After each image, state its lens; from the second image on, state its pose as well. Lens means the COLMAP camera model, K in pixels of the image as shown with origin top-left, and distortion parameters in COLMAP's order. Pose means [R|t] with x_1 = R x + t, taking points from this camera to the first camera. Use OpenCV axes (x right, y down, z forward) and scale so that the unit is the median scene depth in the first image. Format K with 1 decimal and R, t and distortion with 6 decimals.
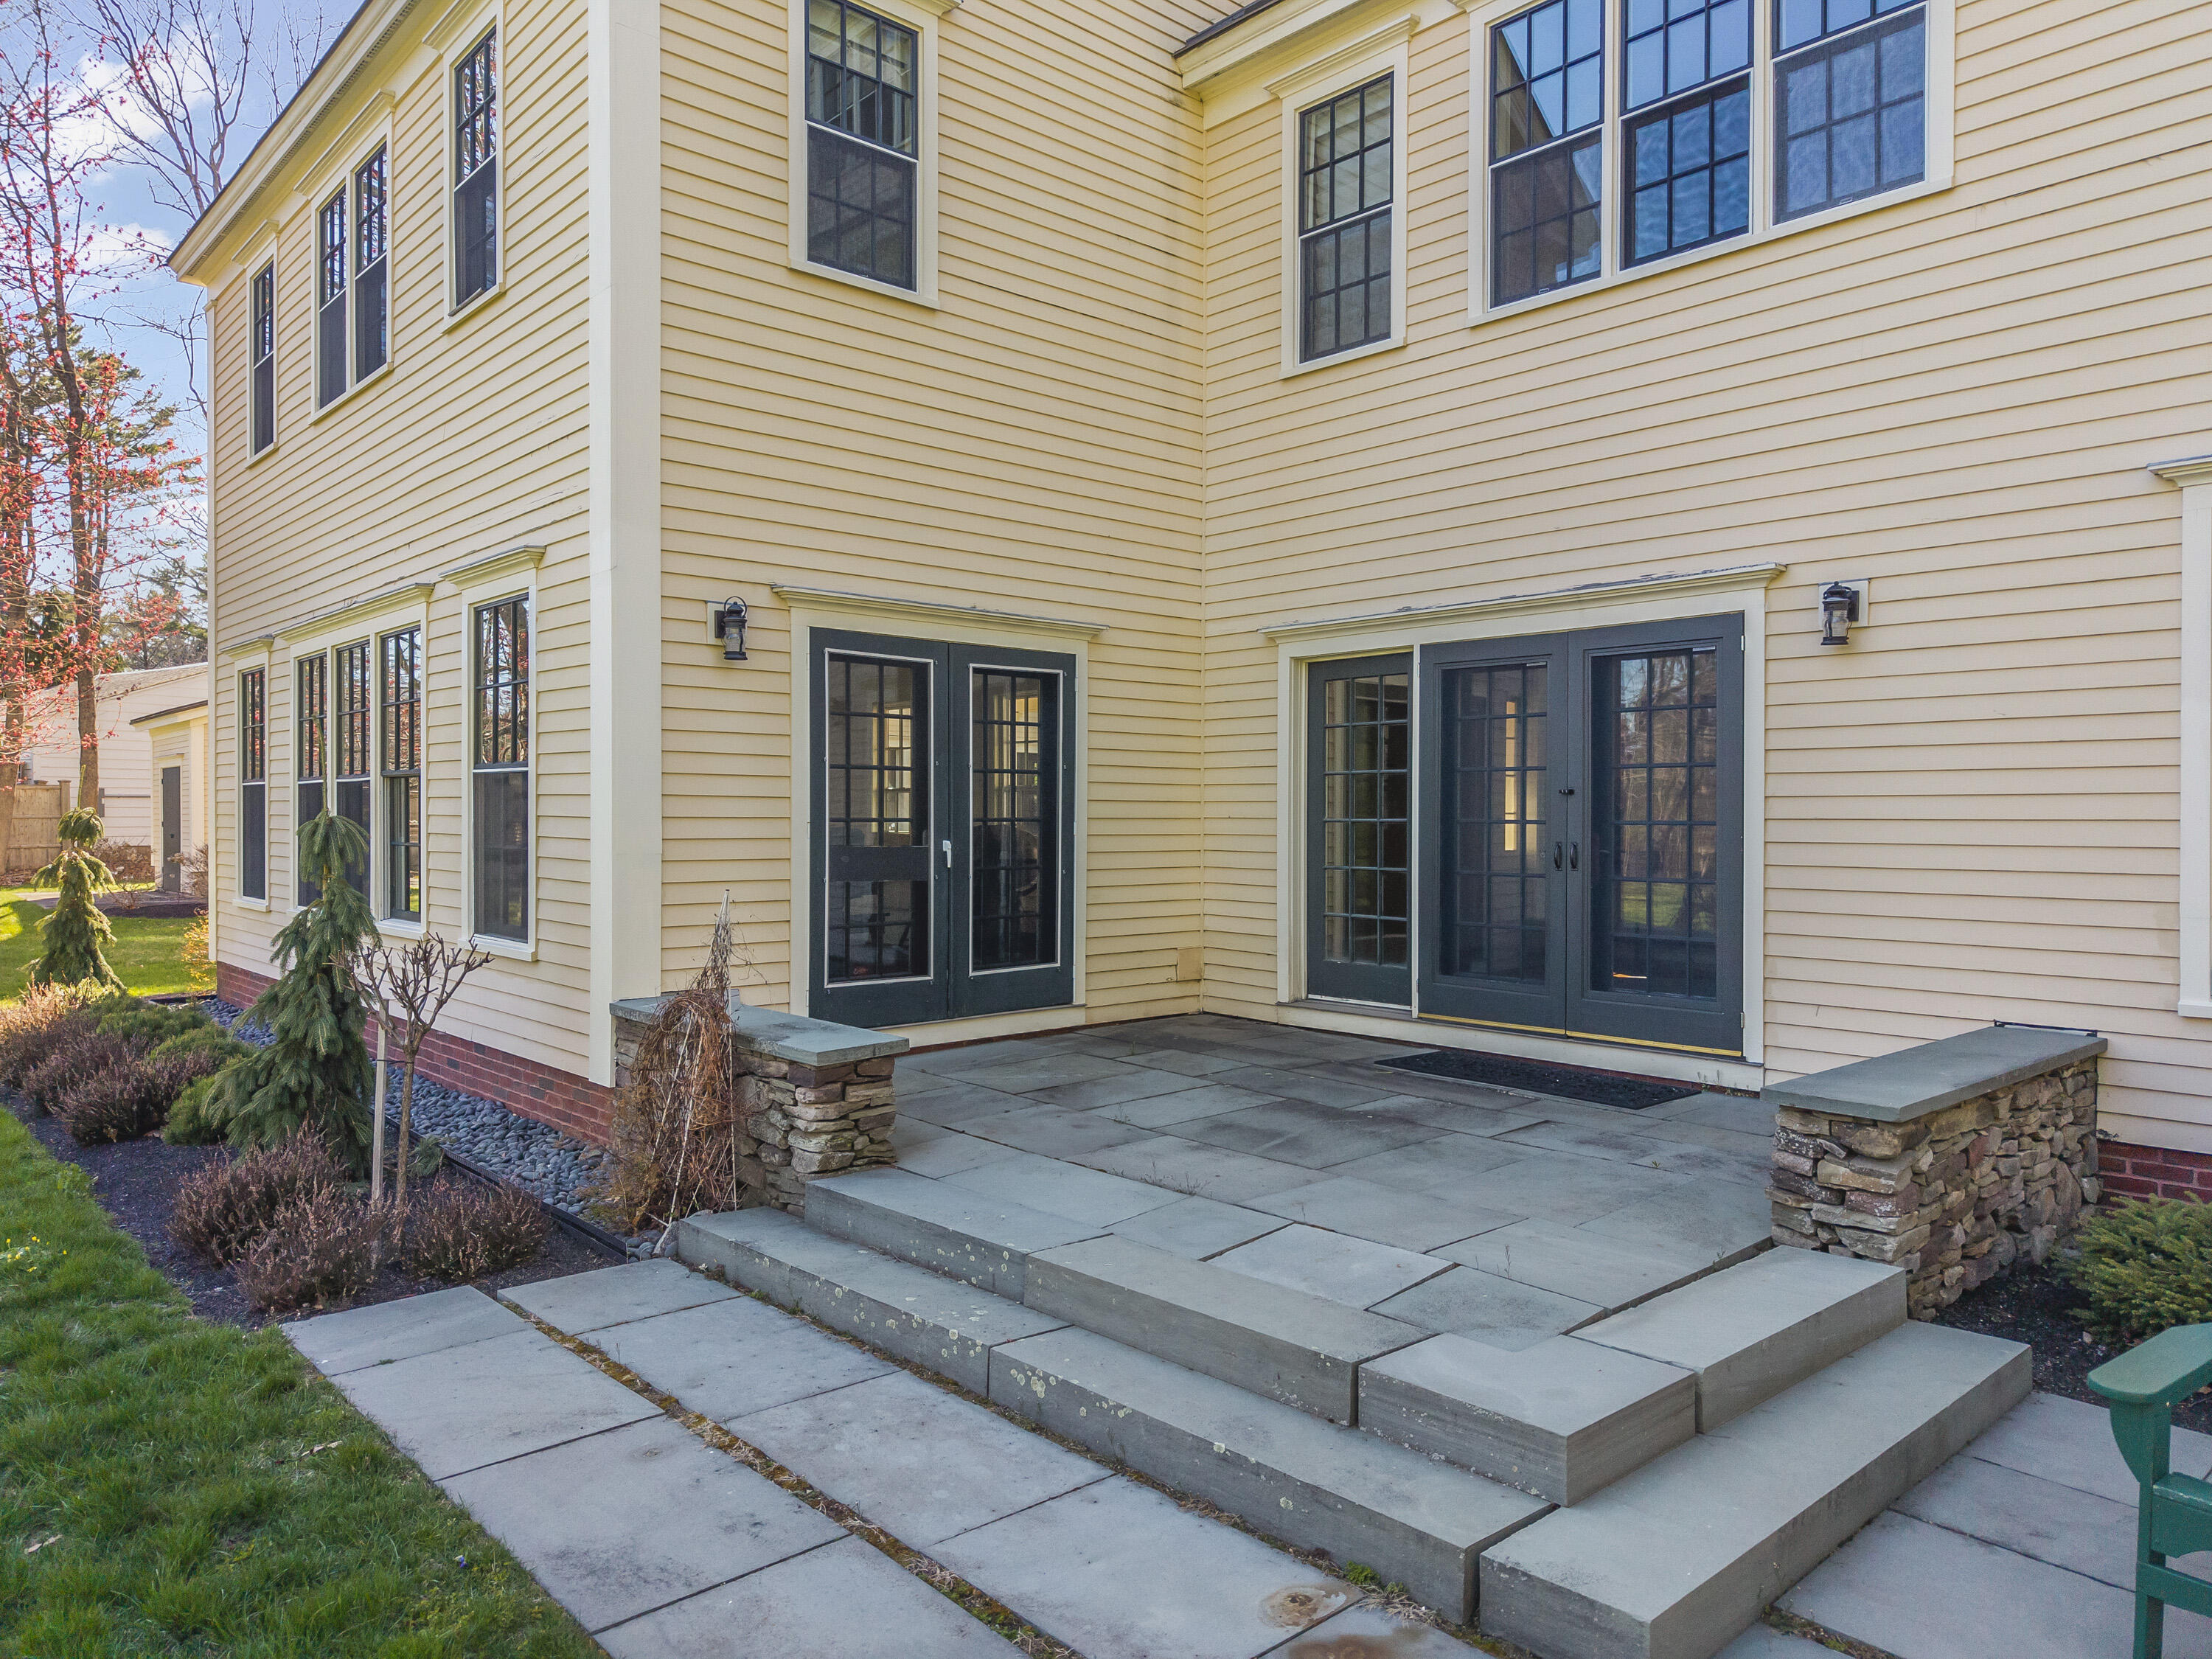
lens RADIAL K [[1481.2, 0, 1103.3], [0, 1481.2, 826.3], [0, 0, 1]] dist [0.006239, -0.003441]
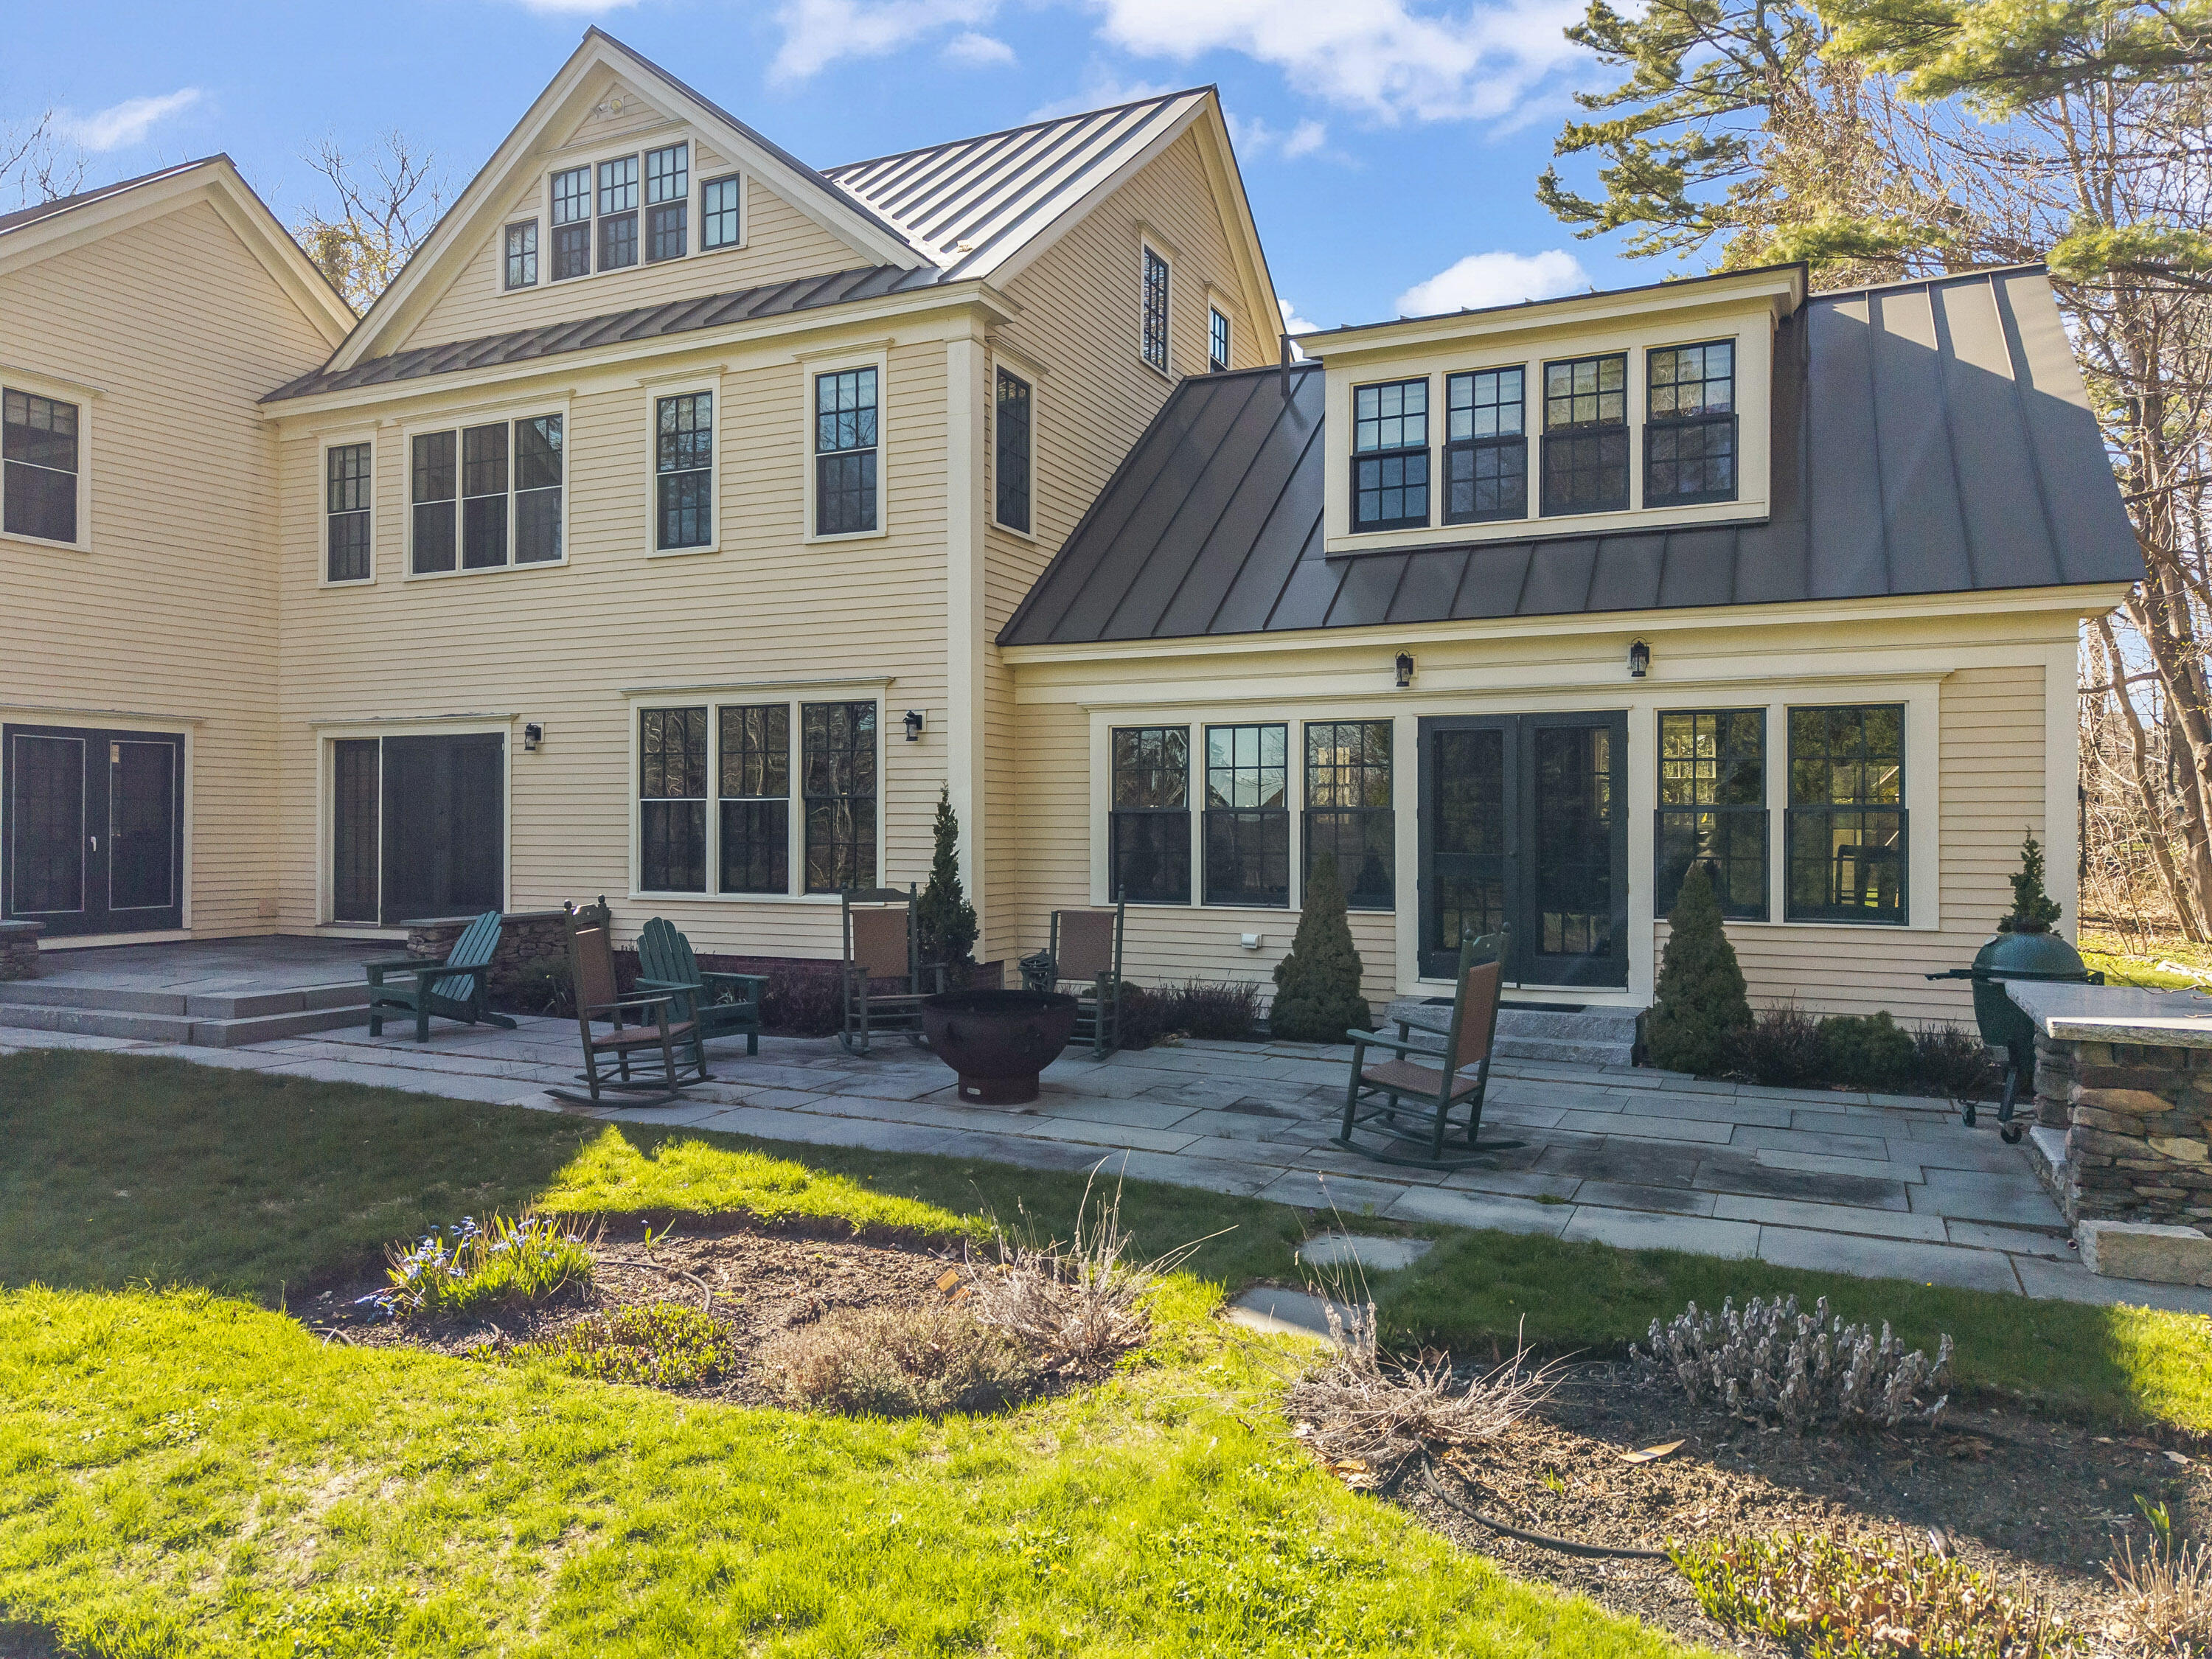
lens RADIAL K [[1481.2, 0, 1093.2], [0, 1481.2, 813.0], [0, 0, 1]] dist [0.006239, -0.003441]
pose [[0.921902, 0.006018, 0.387376, 0.311356], [0.000501, 0.999860, -0.016727, 0.011635], [-0.387422, 0.015614, 0.921770, -1.137391]]
